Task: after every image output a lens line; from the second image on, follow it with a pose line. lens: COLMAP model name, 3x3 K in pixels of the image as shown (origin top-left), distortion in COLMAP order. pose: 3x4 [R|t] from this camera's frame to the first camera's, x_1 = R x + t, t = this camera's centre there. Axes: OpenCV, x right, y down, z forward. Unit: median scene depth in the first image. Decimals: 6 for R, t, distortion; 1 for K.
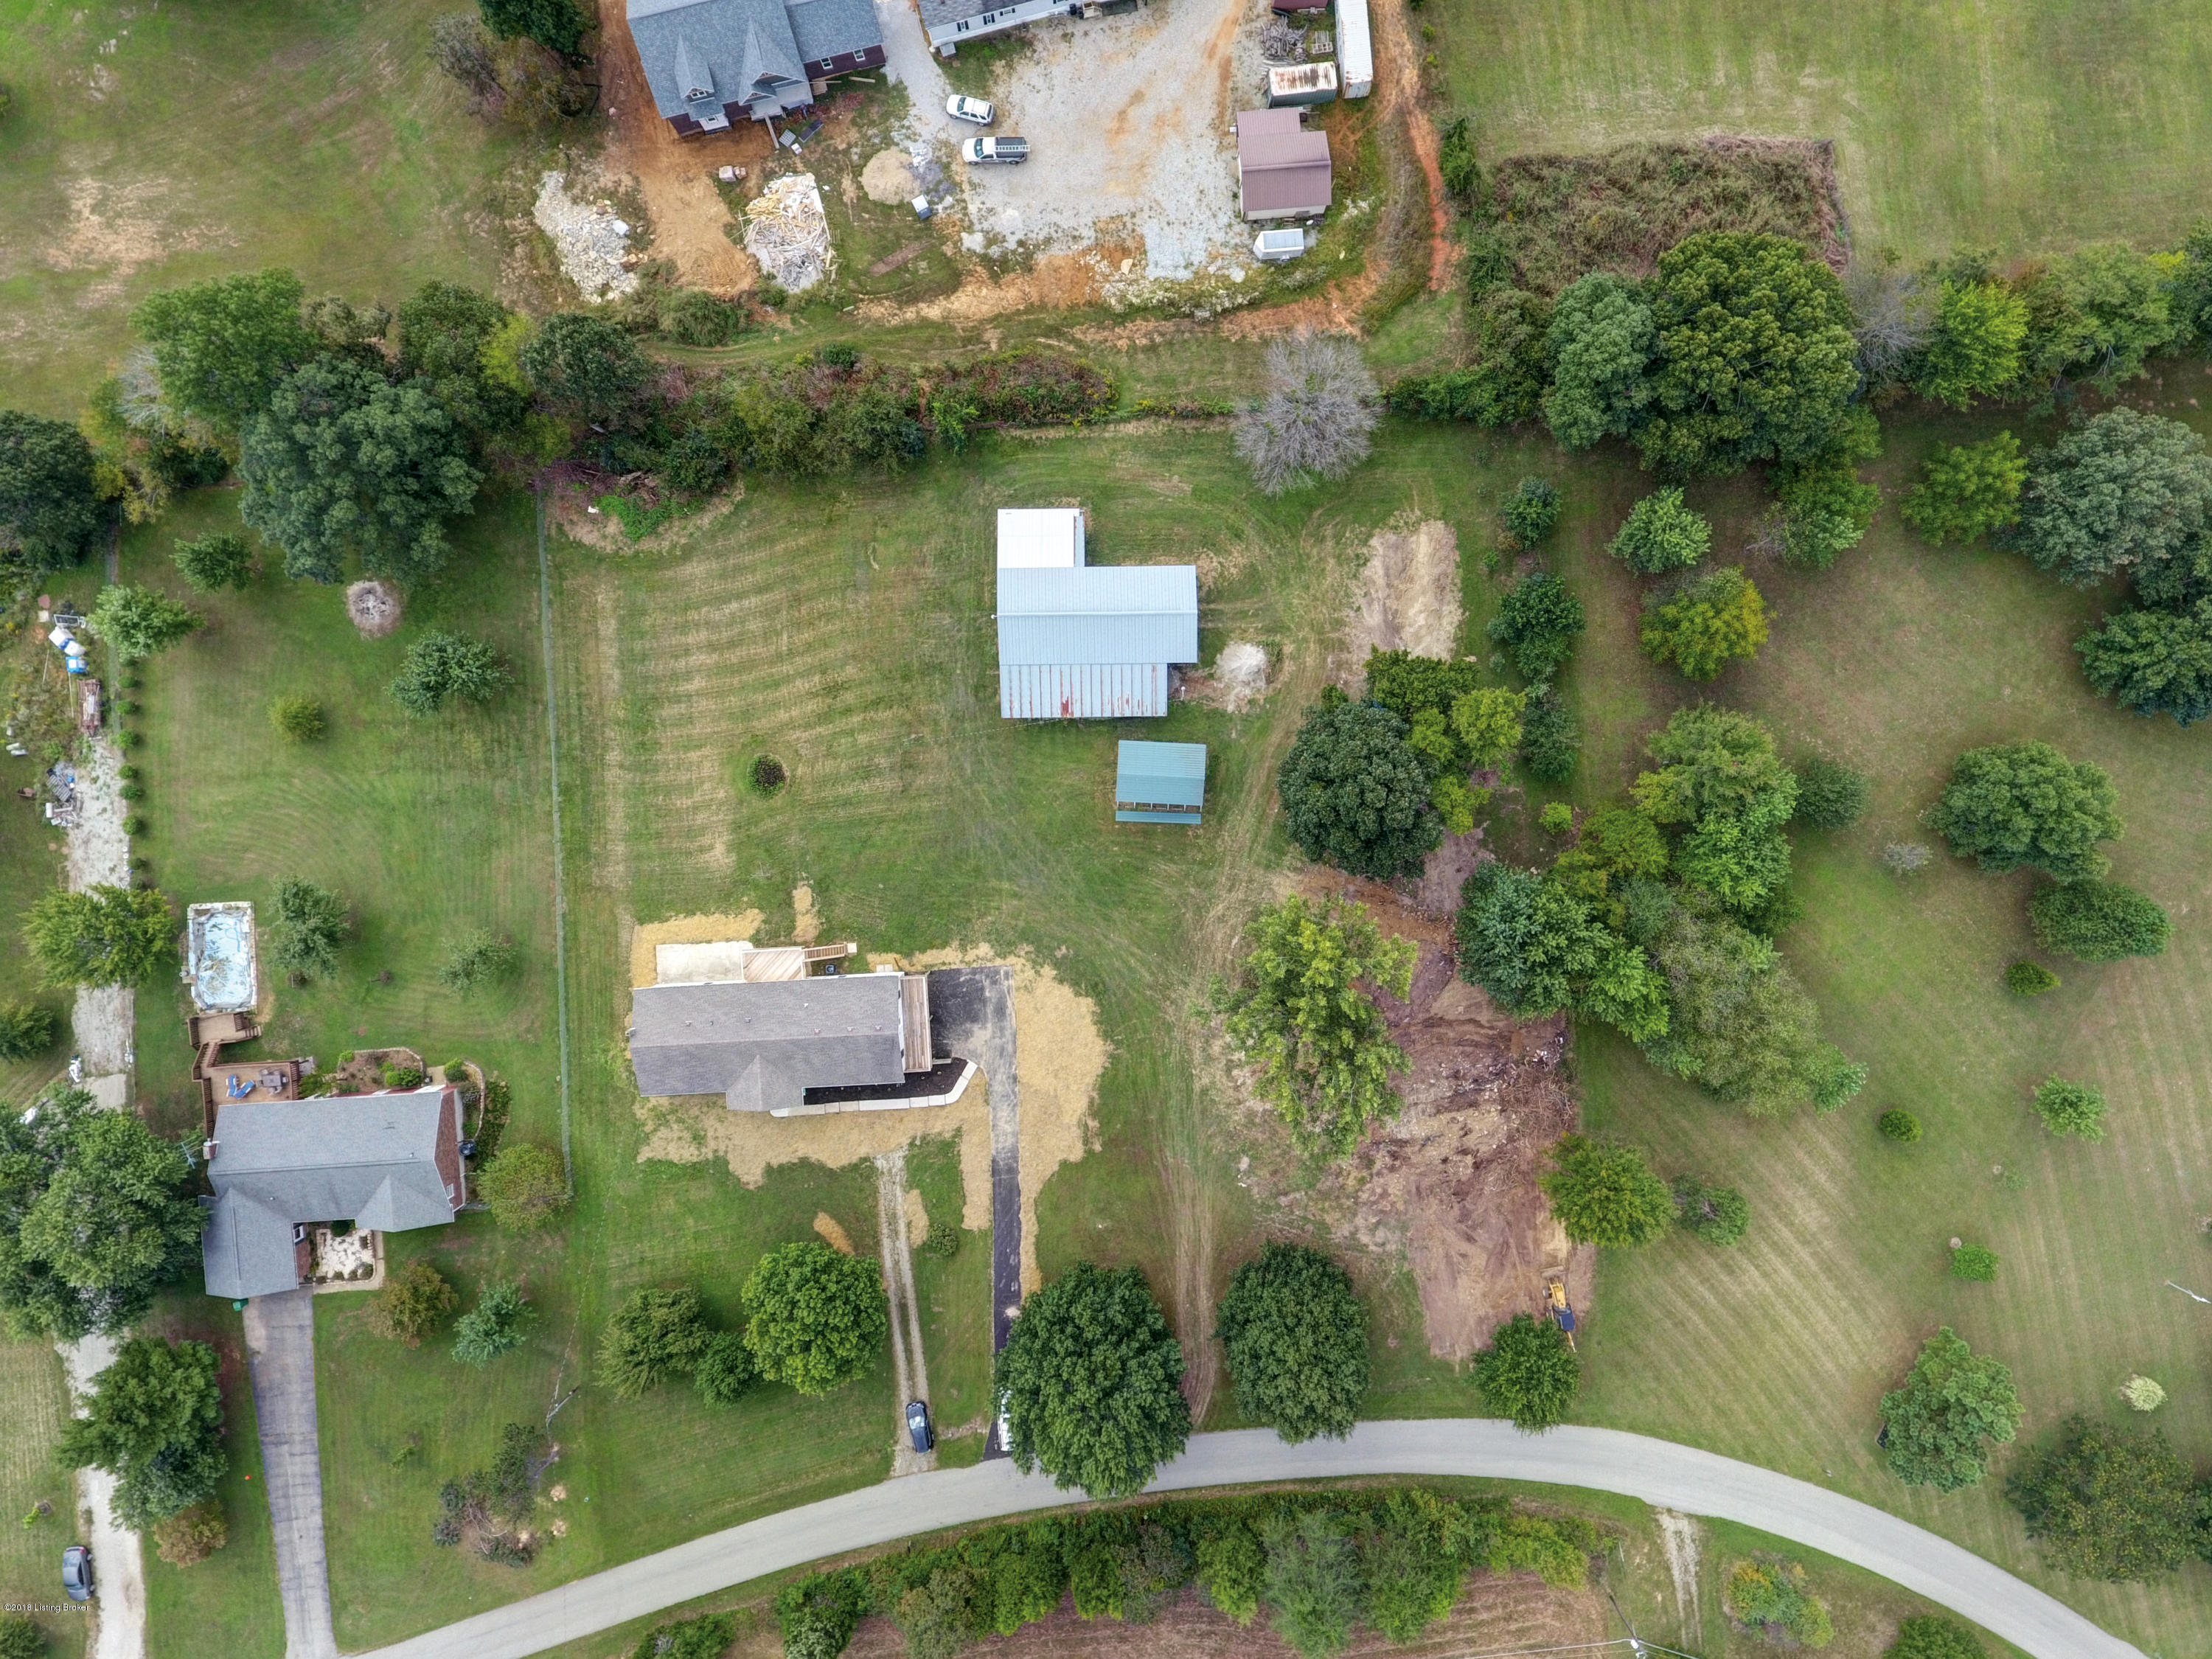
lens RADIAL K [[1299.3, 0, 1120.6], [0, 1299.3, 774.7], [0, 0, 1]] dist [-0.003310, -0.002310]
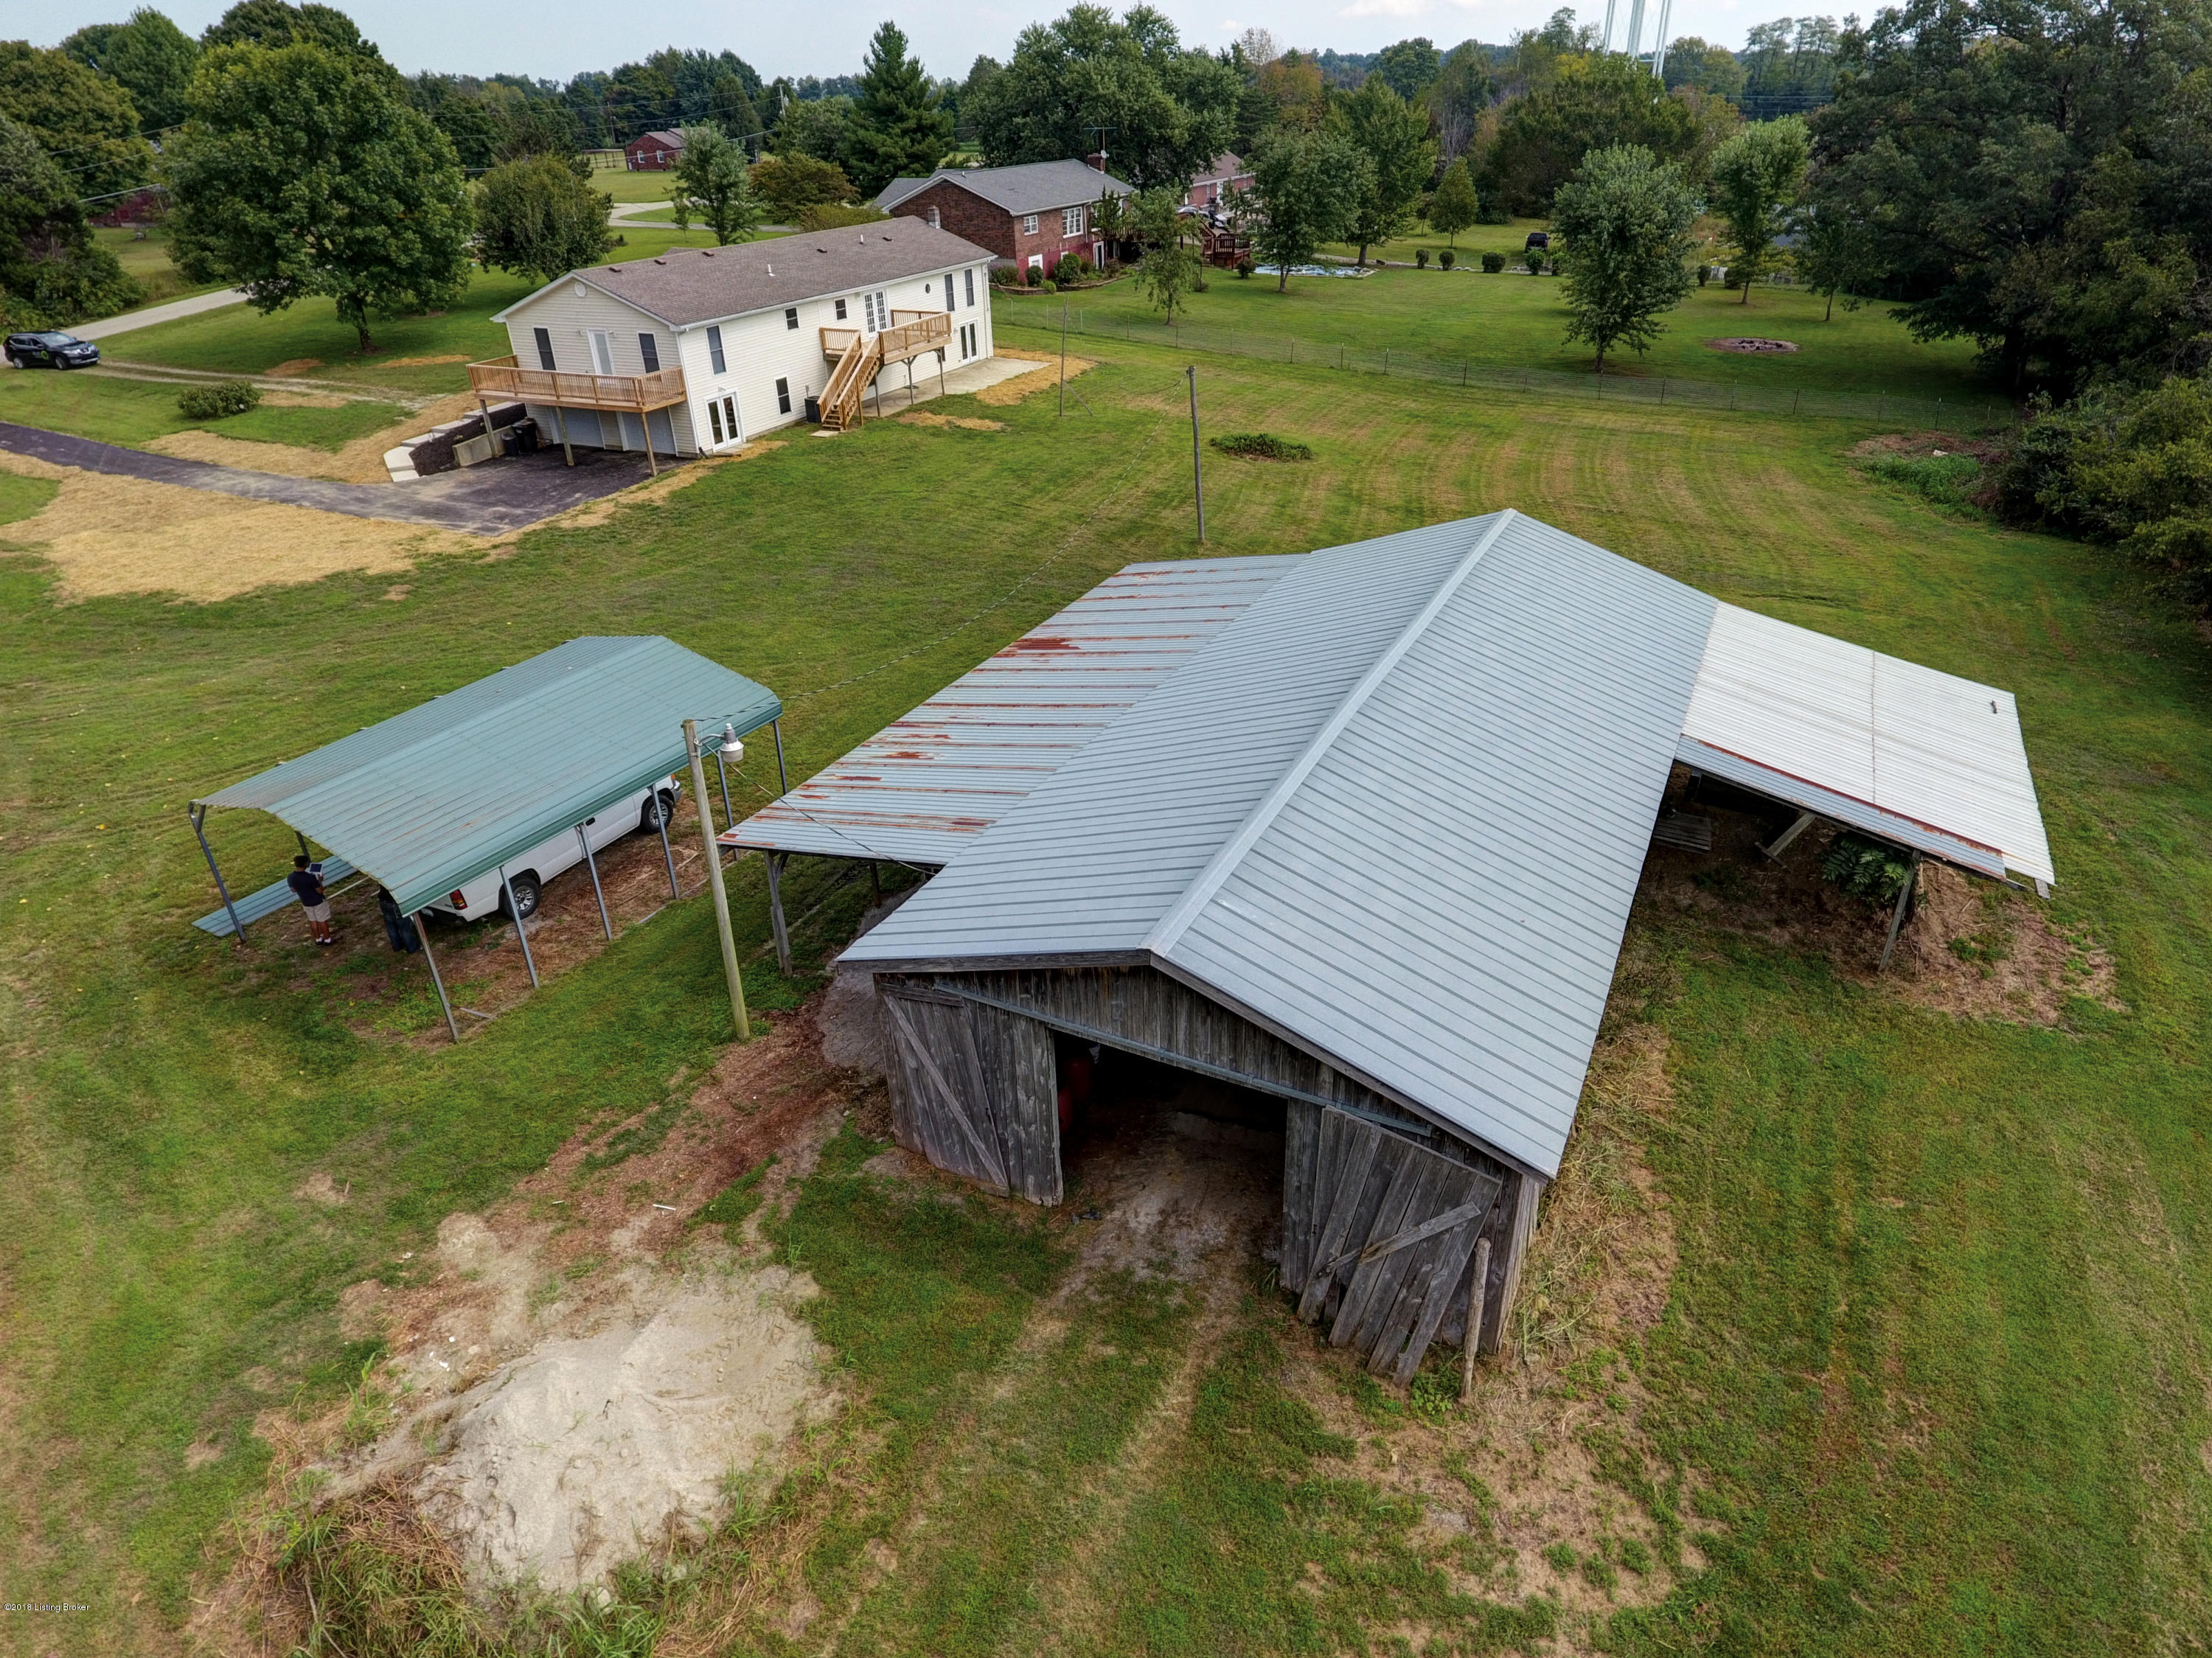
lens RADIAL K [[1299.2, 0, 1121.0], [0, 1299.2, 790.0], [0, 0, 1]] dist [-0.003310, -0.002310]
pose [[-0.461611, 0.429169, -0.776356, 0.140423], [-0.887071, -0.218844, 0.406464, -0.161334], [0.004541, 0.876311, 0.481724, 0.895723]]
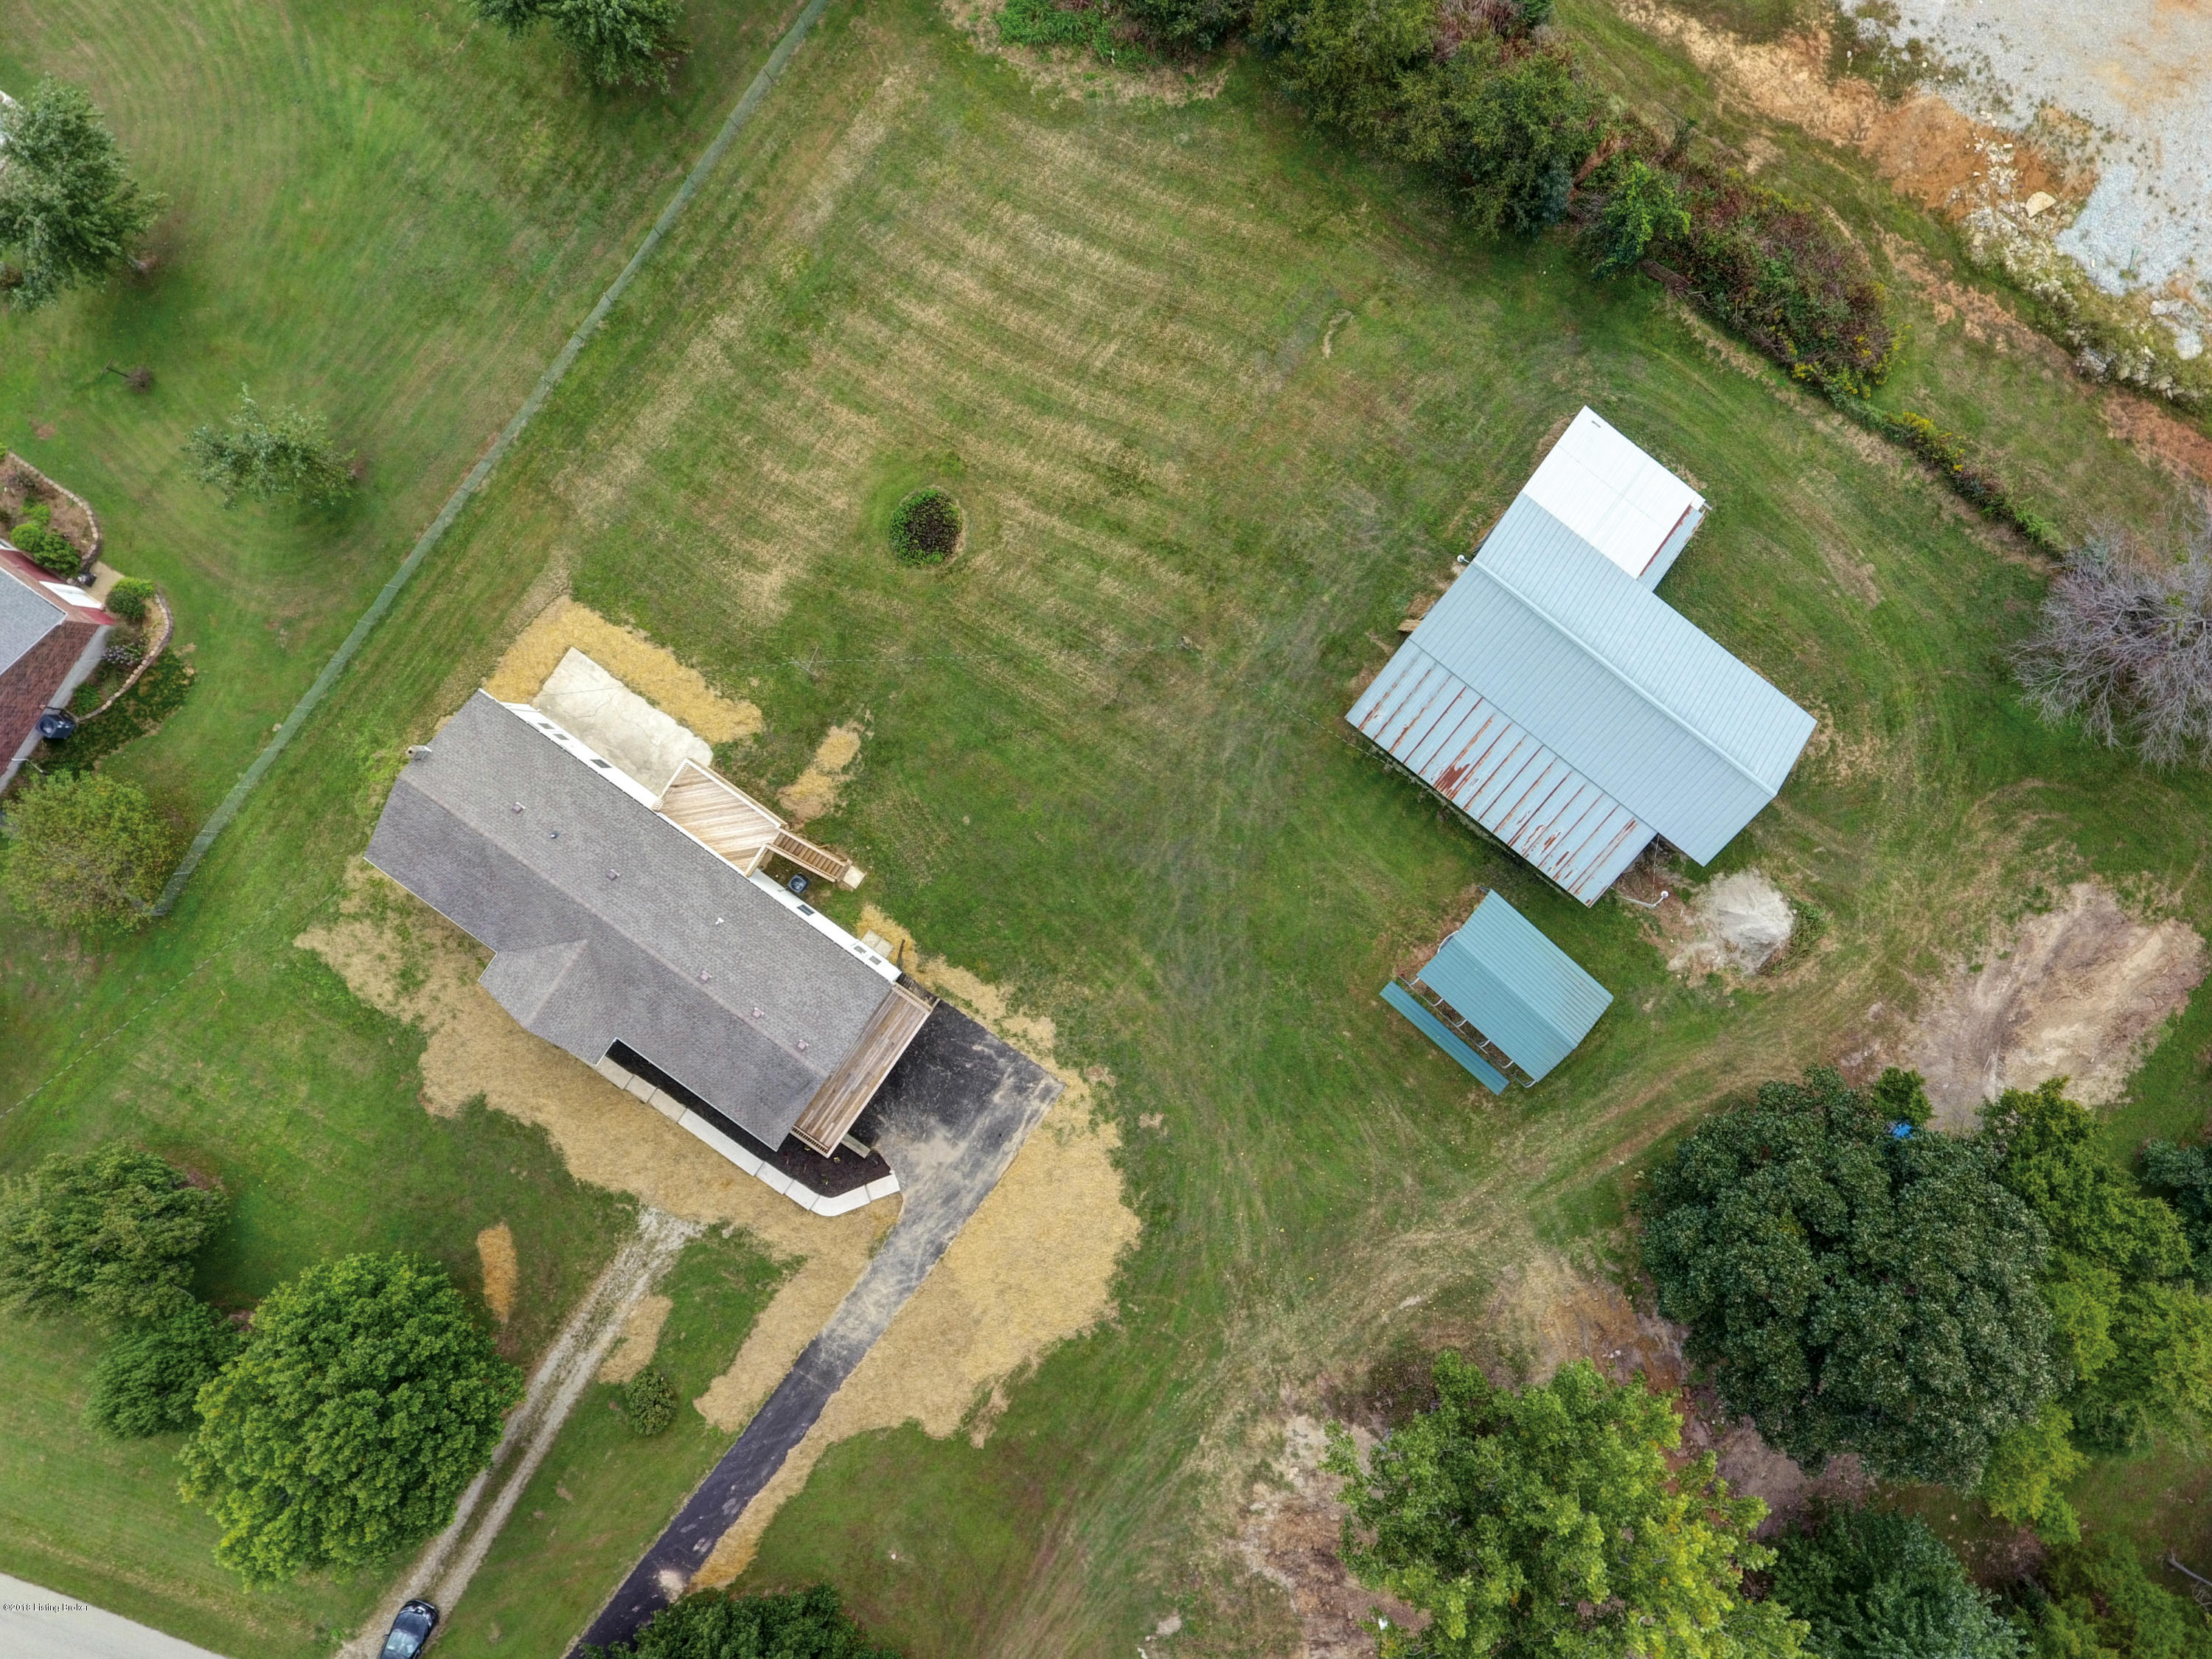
lens RADIAL K [[1299.3, 0, 1132.1], [0, 1299.3, 783.5], [0, 0, 1]] dist [-0.003310, -0.002310]
pose [[0.782811, 0.622226, 0.006412, -0.143916], [-0.622259, 0.782782, 0.006760, 0.027357], [-0.000813, -0.009282, 0.999957, 0.461230]]
